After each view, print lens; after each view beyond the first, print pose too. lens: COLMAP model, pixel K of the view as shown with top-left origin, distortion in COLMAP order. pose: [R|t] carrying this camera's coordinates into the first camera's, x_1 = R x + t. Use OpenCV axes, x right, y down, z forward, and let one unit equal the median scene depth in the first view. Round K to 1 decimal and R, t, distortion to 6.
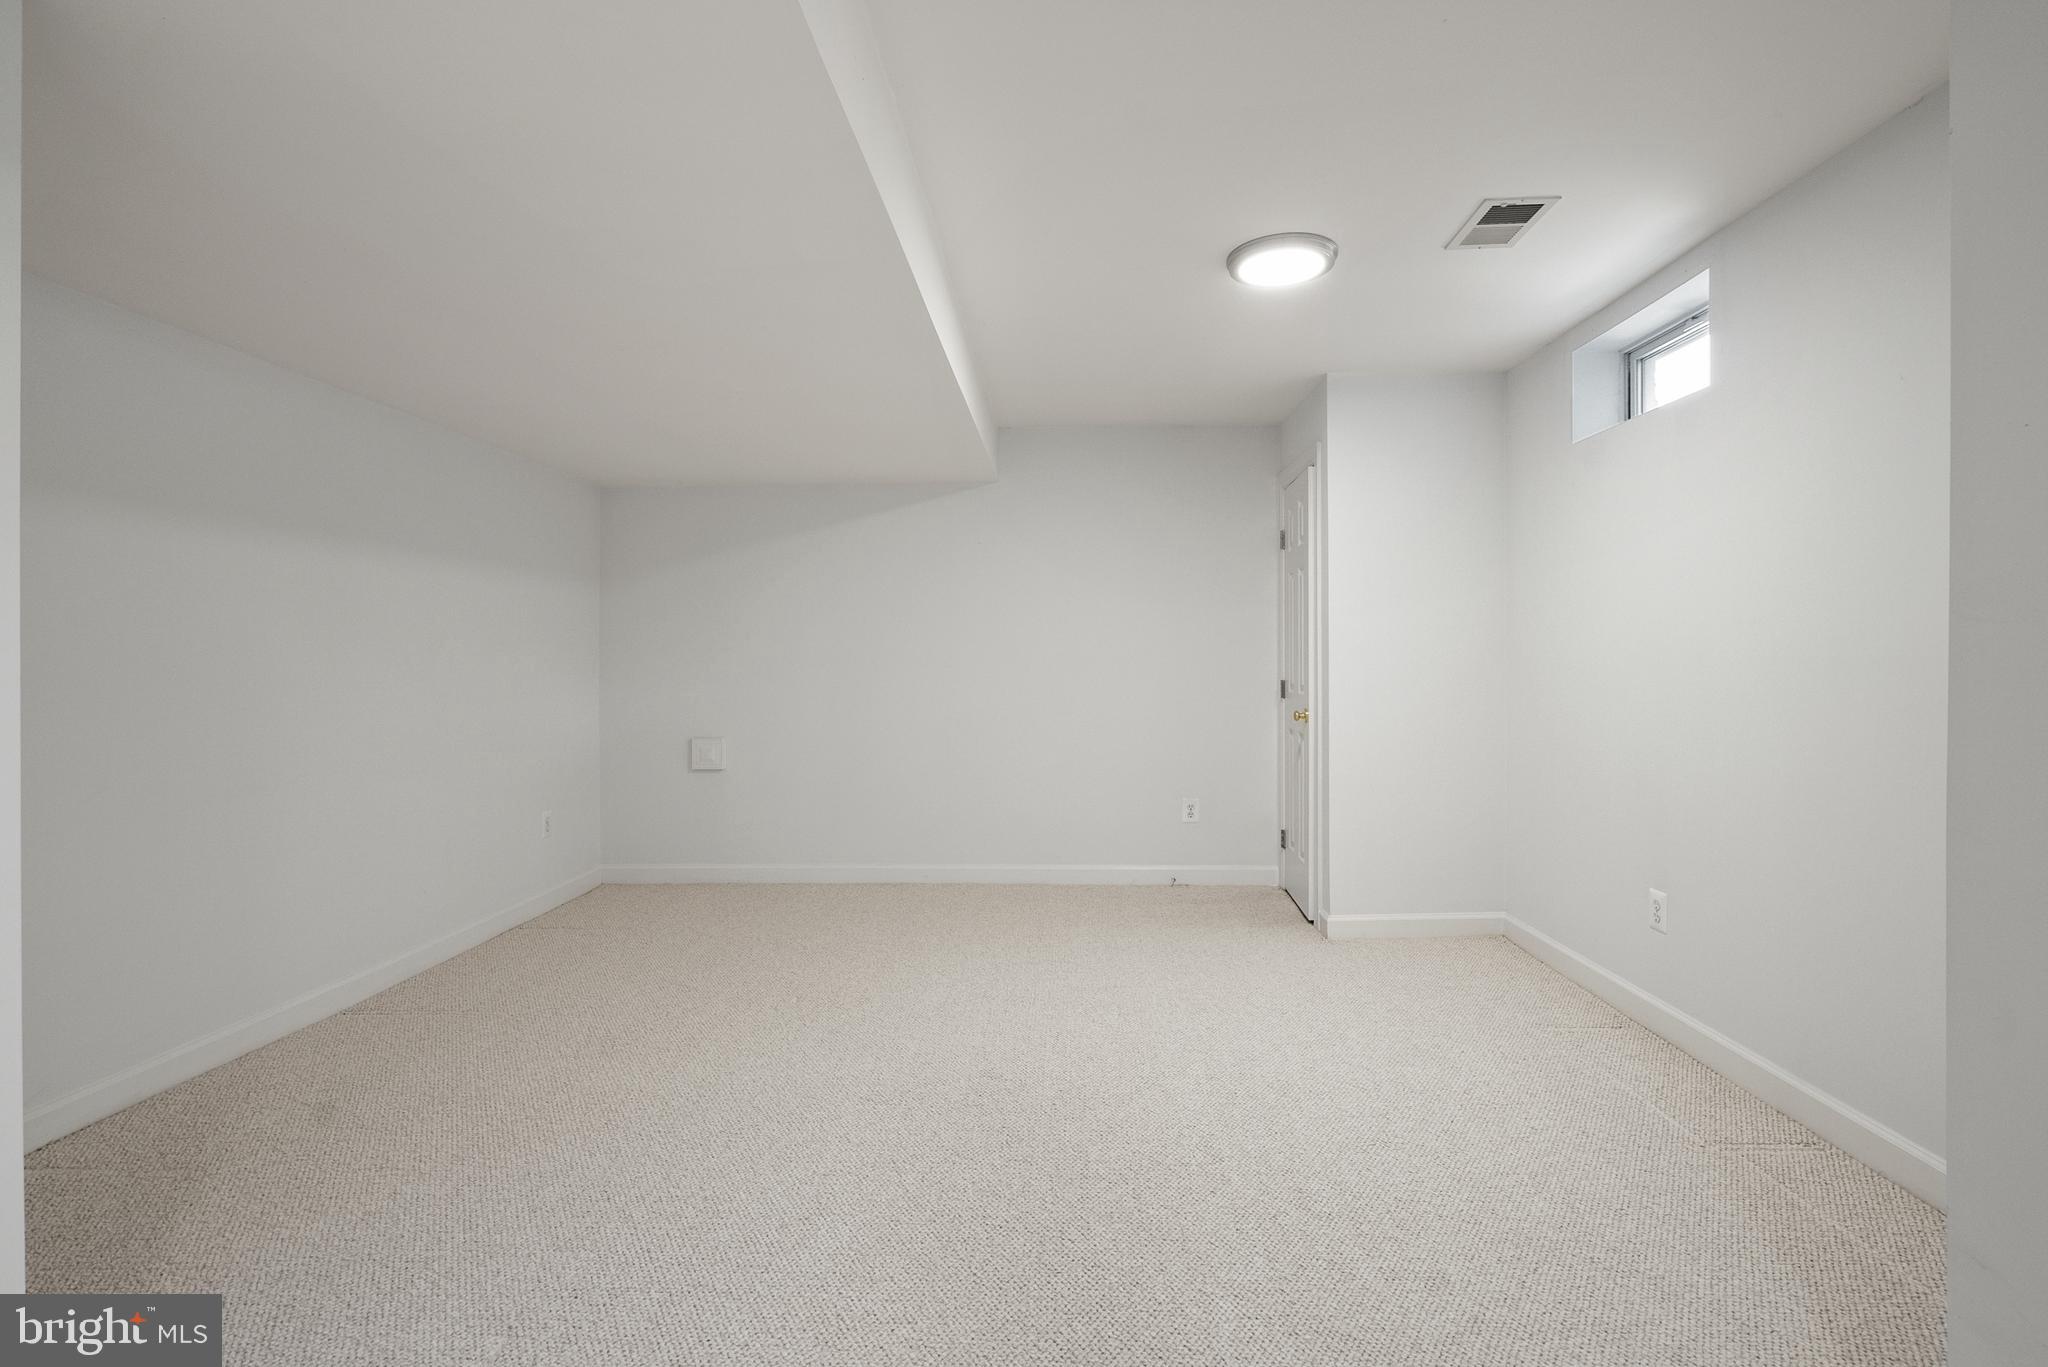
lens RADIAL K [[929.7, 0, 1035.1], [0, 929.7, 680.6], [0, 0, 1]] dist [0.000825, 0.000523]
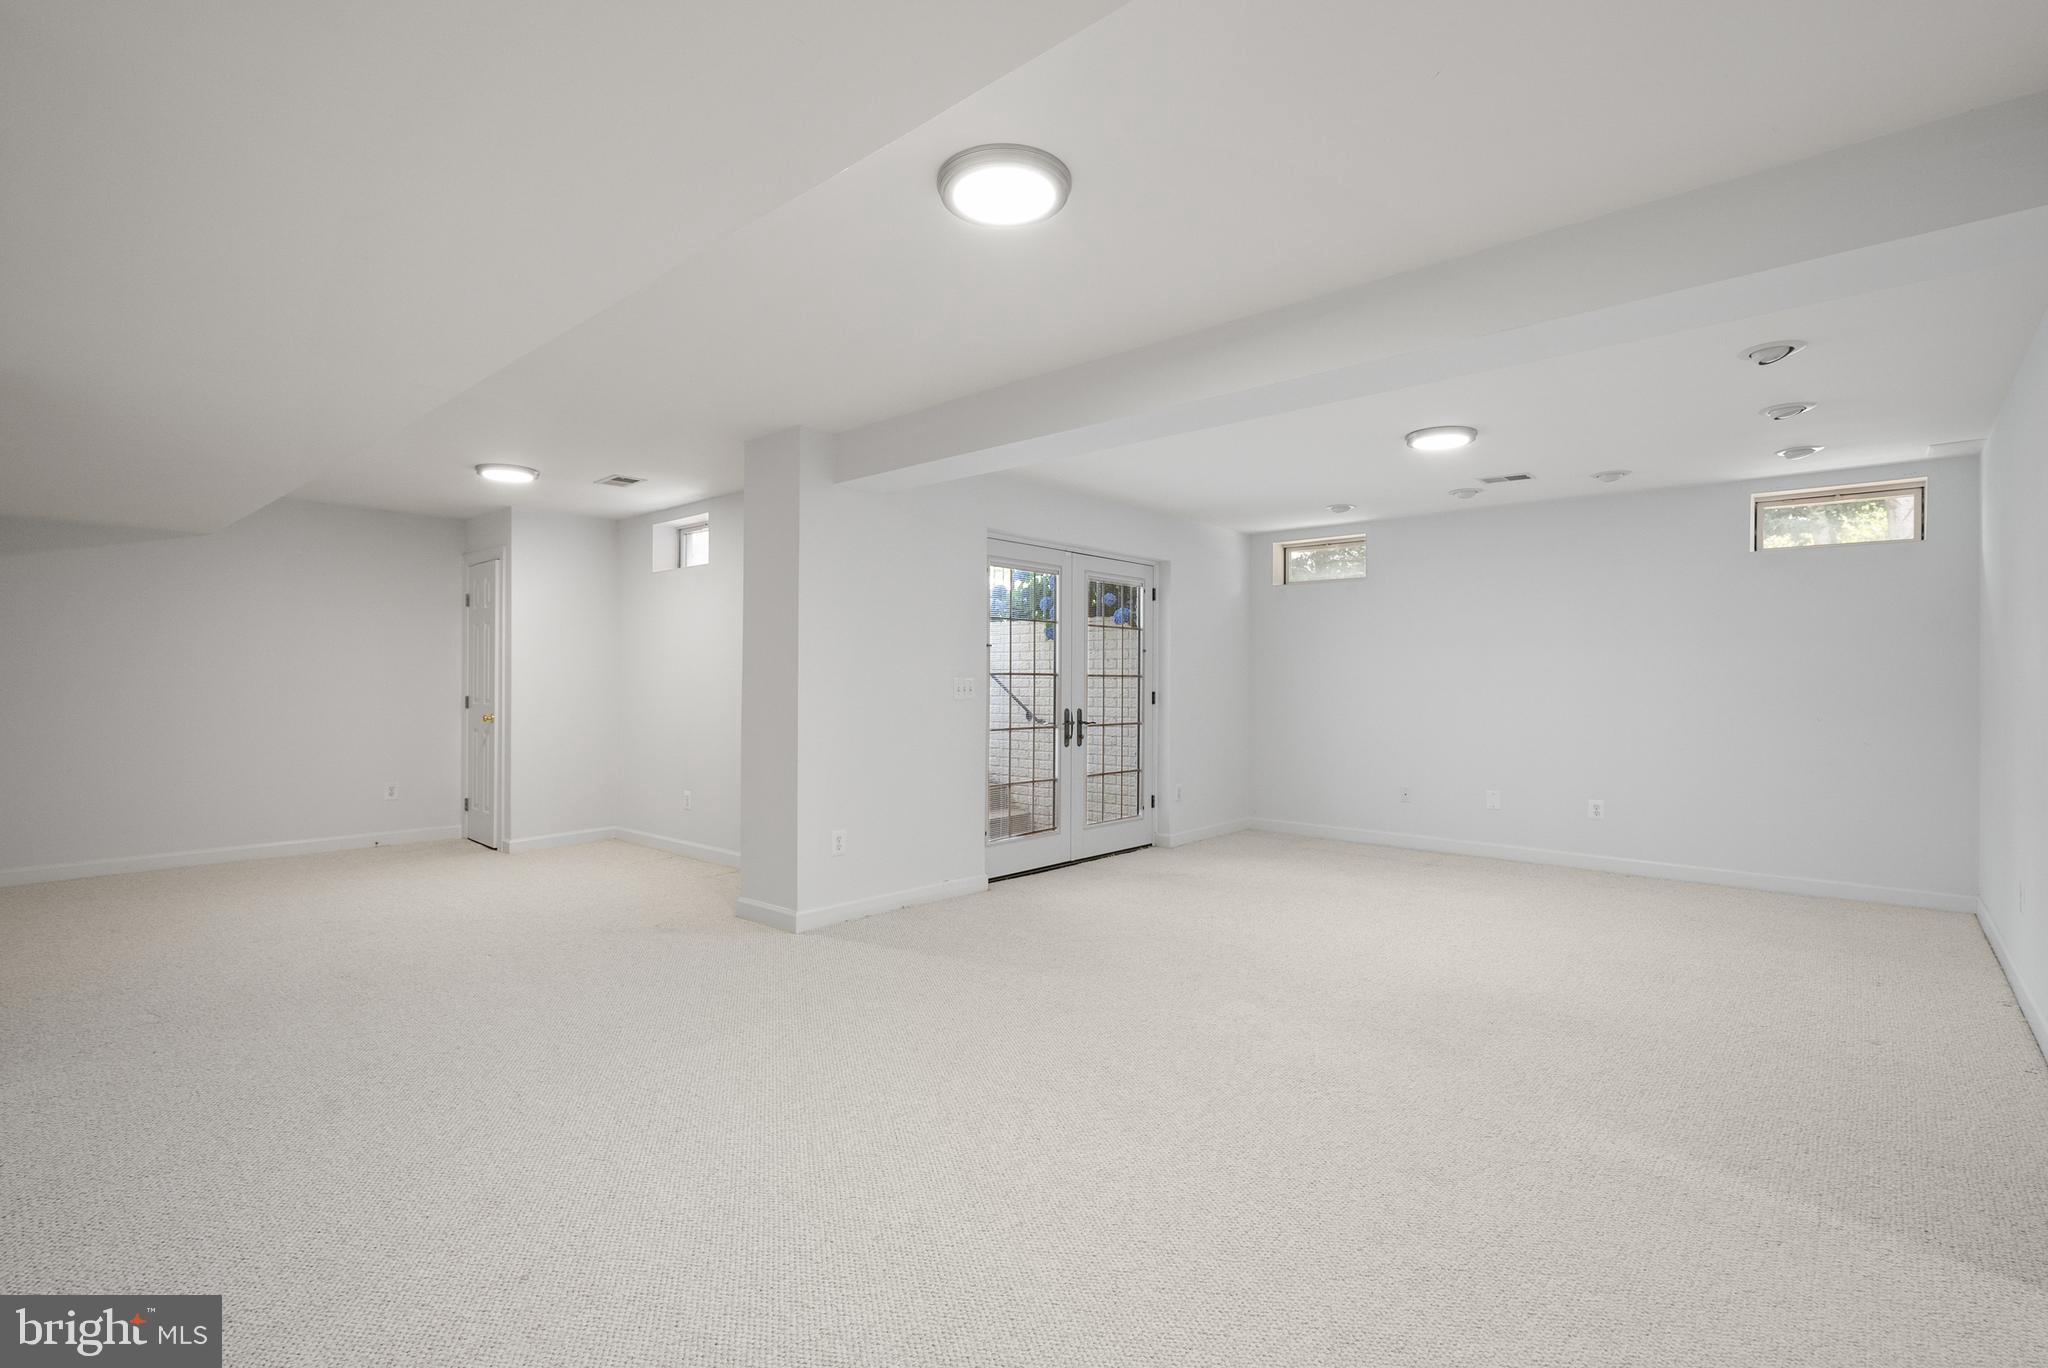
lens RADIAL K [[929.7, 0, 1035.1], [0, 929.7, 681.1], [0, 0, 1]] dist [0.000825, 0.000523]
pose [[0.616499, 0.017832, 0.787154, -0.383436], [0.005140, 0.999631, -0.026671, 0.022238], [-0.787339, 0.020489, 0.616180, -0.693090]]
